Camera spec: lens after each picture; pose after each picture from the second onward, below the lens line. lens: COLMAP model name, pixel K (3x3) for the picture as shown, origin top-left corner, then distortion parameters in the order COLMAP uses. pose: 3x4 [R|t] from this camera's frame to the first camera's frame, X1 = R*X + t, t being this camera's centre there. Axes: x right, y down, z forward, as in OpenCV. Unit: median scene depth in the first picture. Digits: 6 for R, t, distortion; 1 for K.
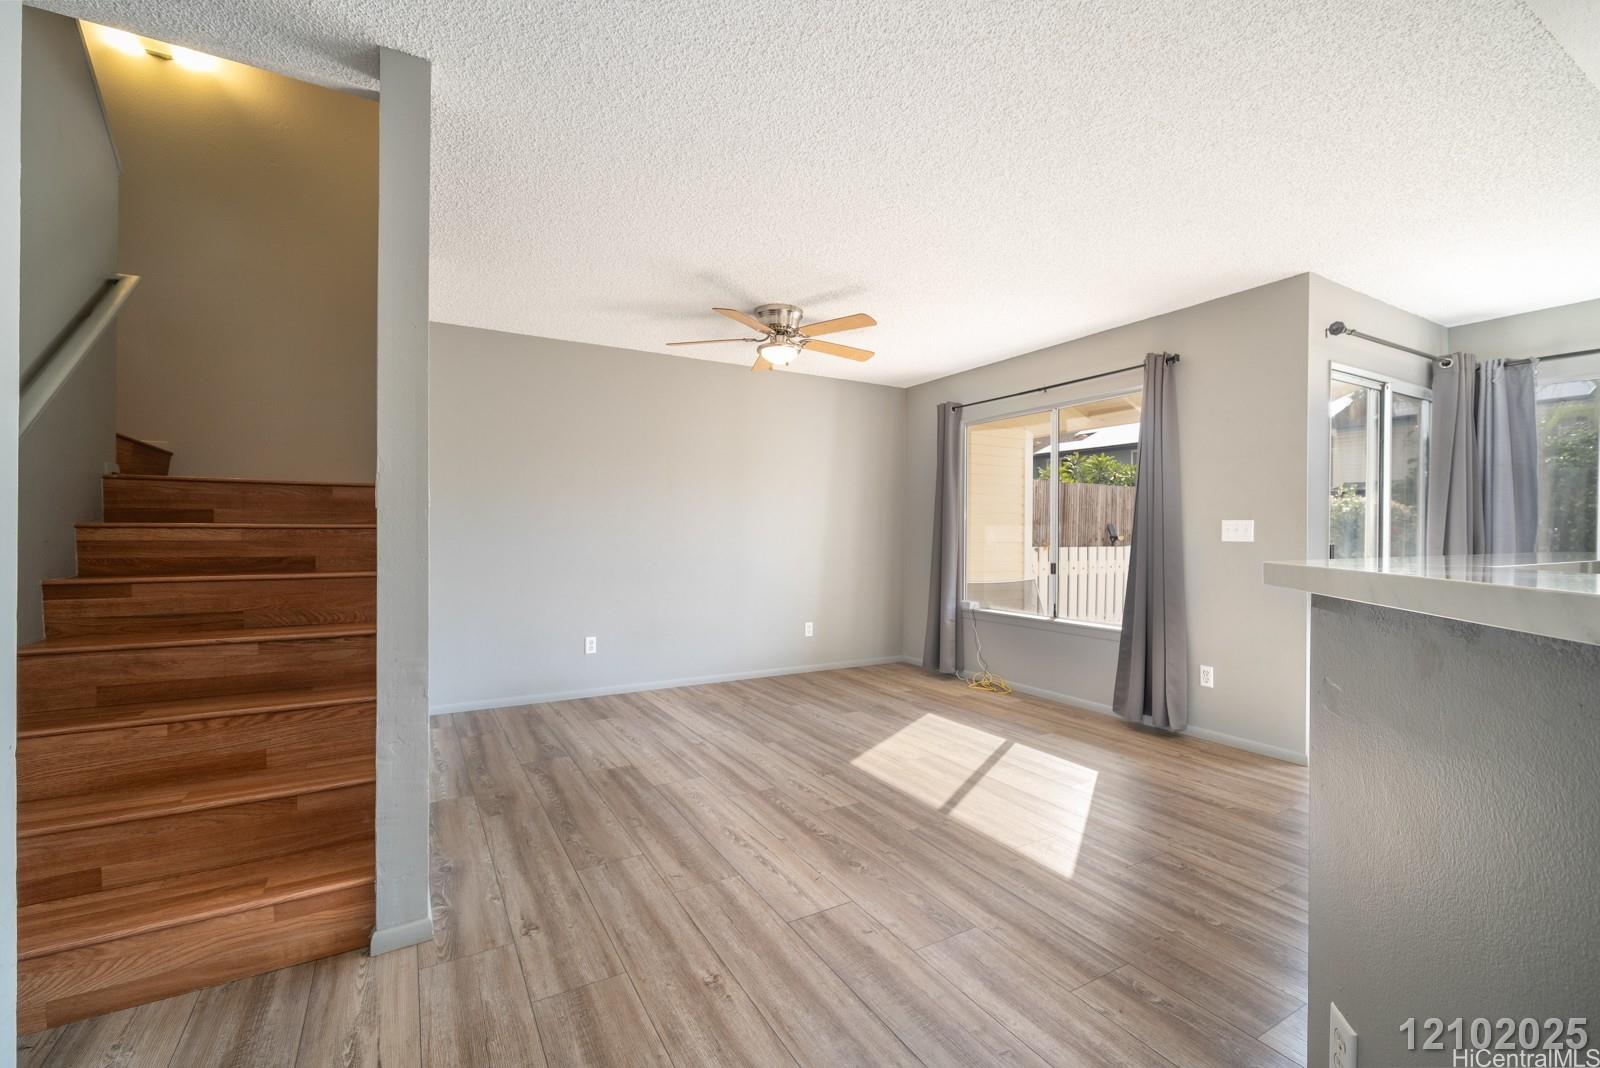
lens RADIAL K [[690.4, 0, 792.9], [0, 690.4, 533.0], [0, 0, 1]] dist [0.002878, 0.000209]
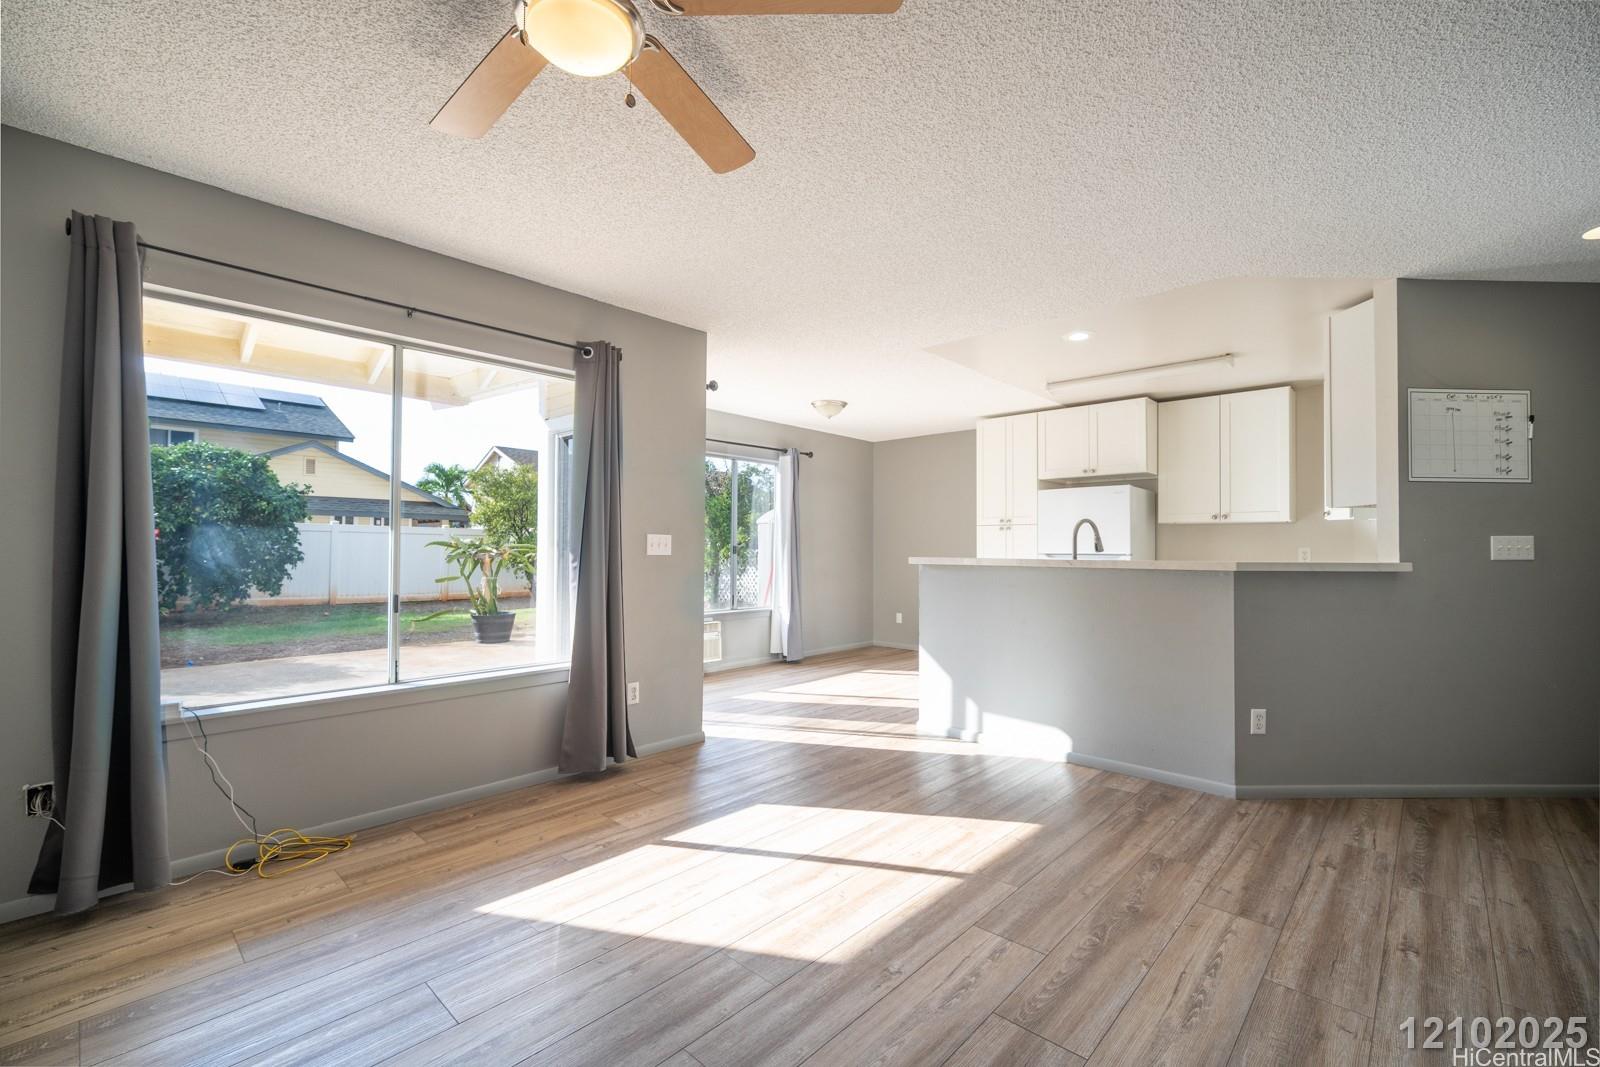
lens RADIAL K [[690.4, 0, 805.8], [0, 690.4, 545.3], [0, 0, 1]] dist [0.002878, 0.000209]
pose [[-0.314944, -0.005517, 0.949094, -0.548573], [-0.008584, 0.999959, 0.002965, -0.012482], [-0.949072, -0.007214, -0.314978, 1.429518]]
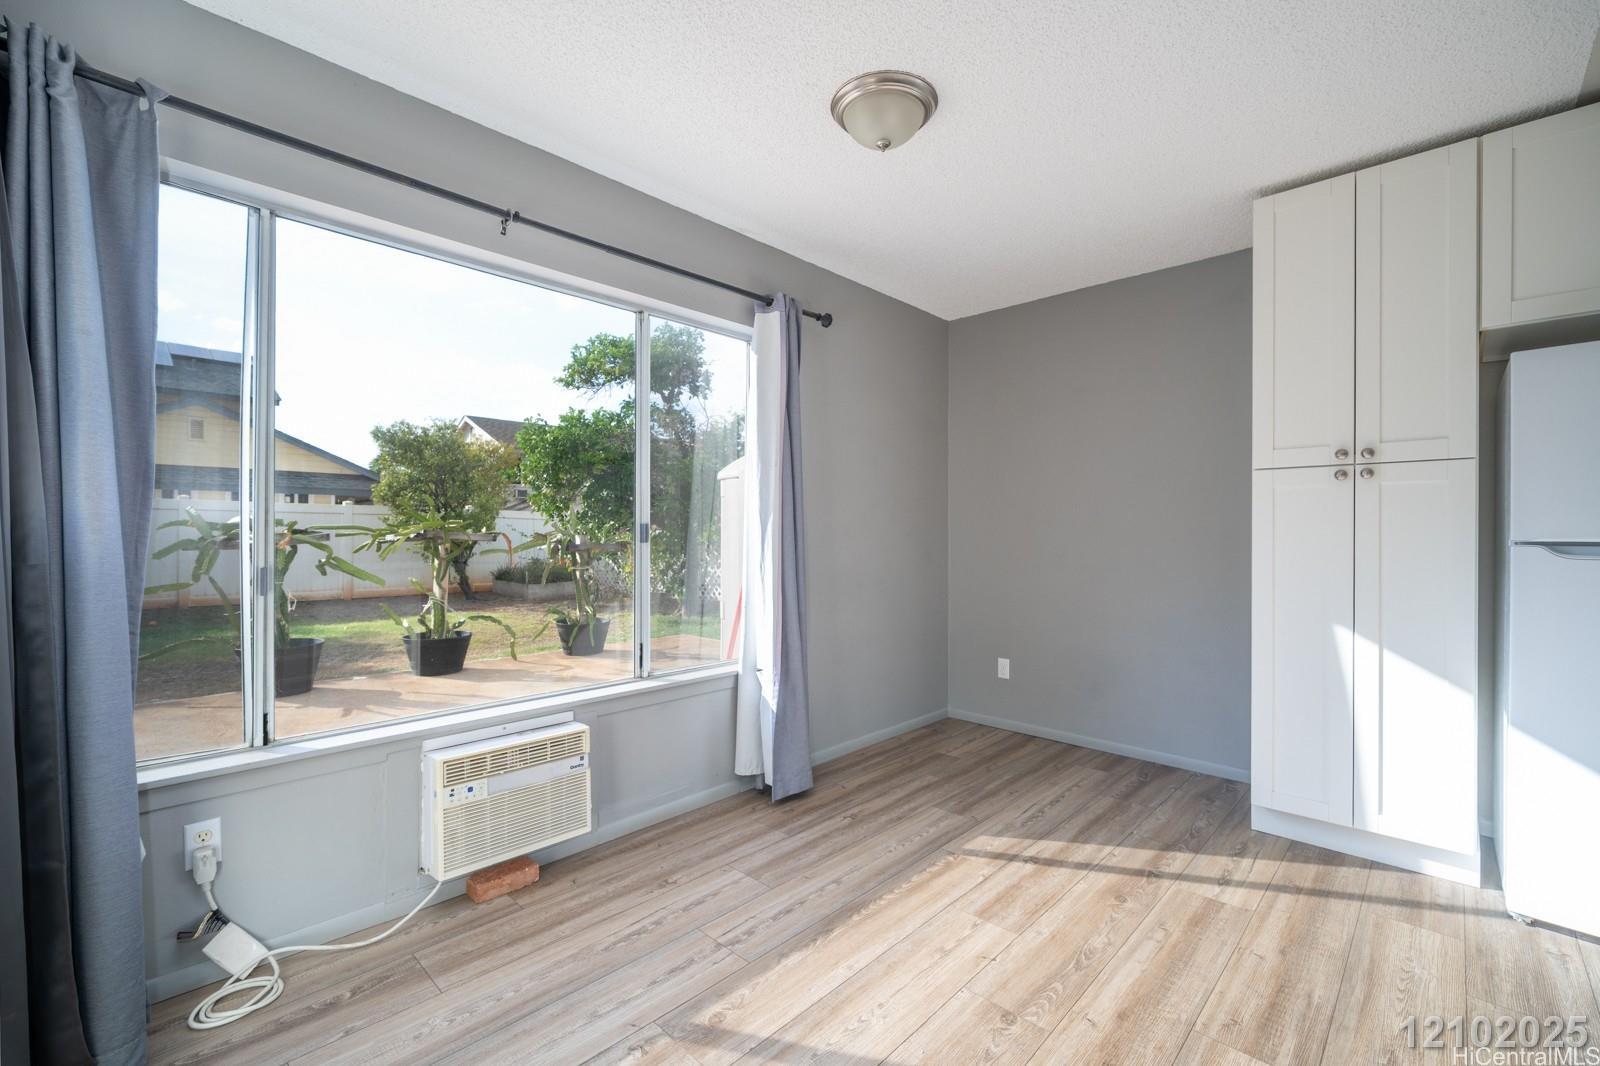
lens RADIAL K [[690.4, 0, 795.2], [0, 690.4, 529.8], [0, 0, 1]] dist [0.002878, 0.000209]
pose [[-0.293373, -0.010900, 0.955936, 0.743343], [-0.005585, 0.999937, 0.009688, -0.003271], [-0.955982, -0.002496, -0.293415, 1.009844]]
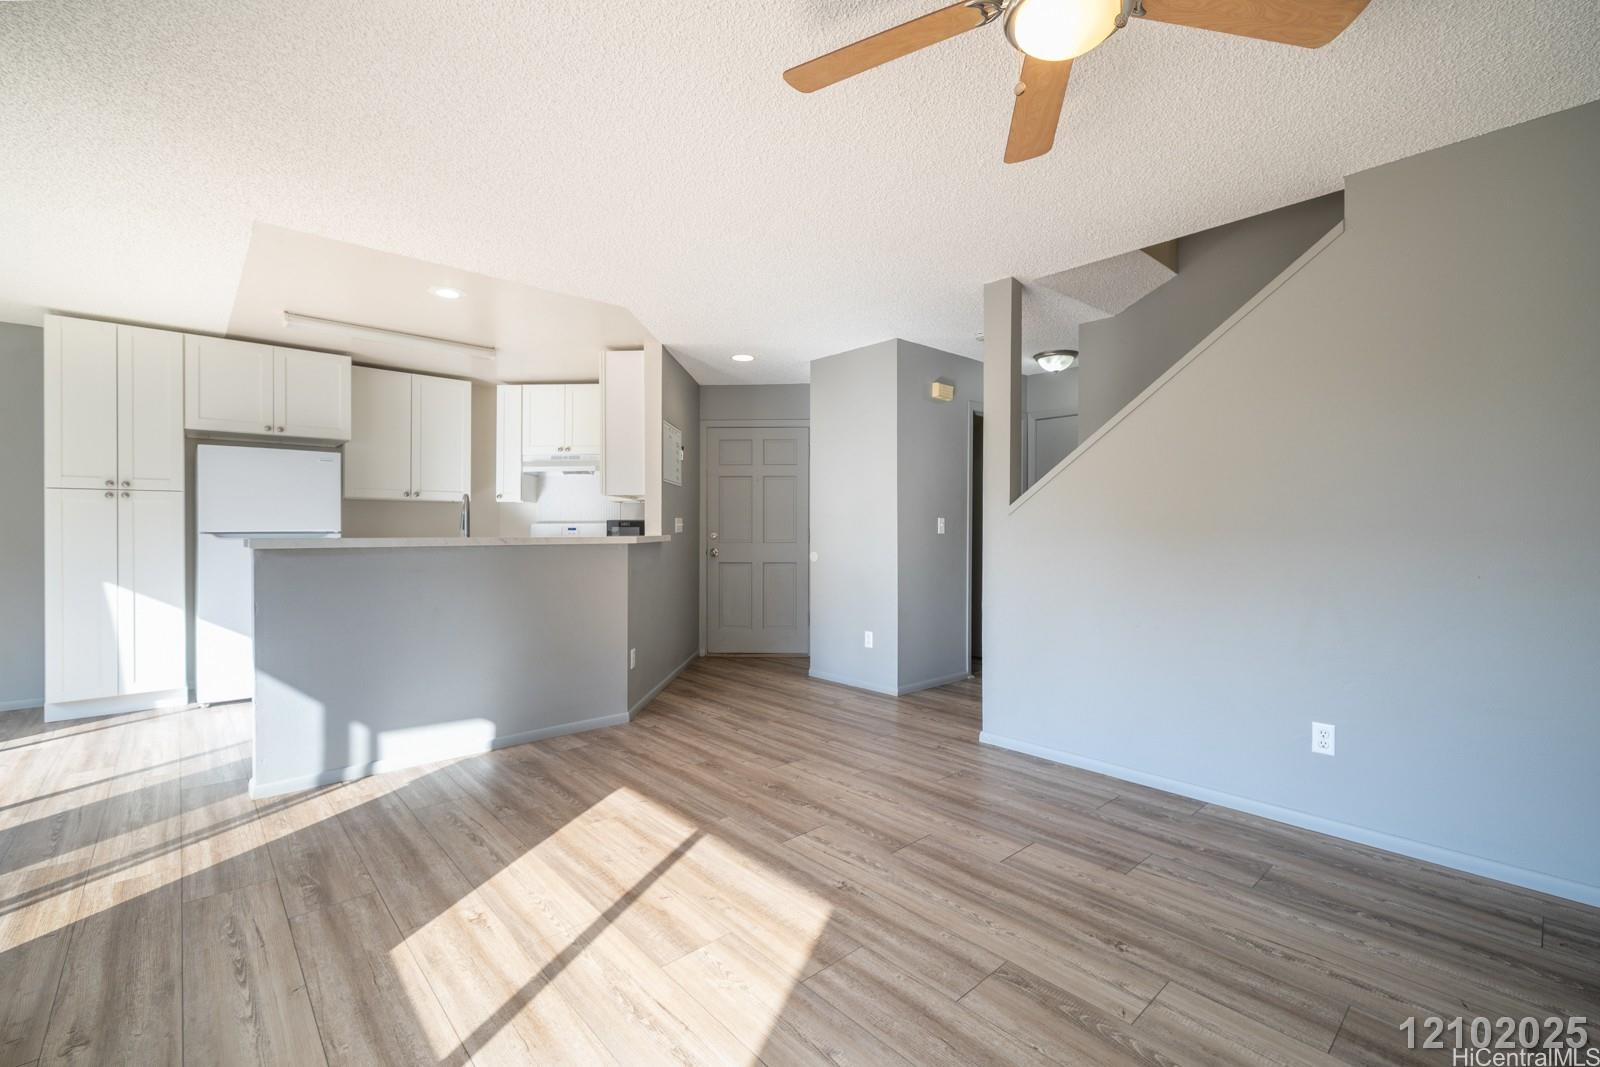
lens RADIAL K [[690.4, 0, 809.6], [0, 690.4, 533.4], [0, 0, 1]] dist [0.002878, 0.000209]
pose [[-0.970887, -0.005786, -0.239467, 0.278025], [-0.006872, 0.999970, 0.003700, -0.000270], [0.239438, 0.005237, -0.970897, 1.881743]]
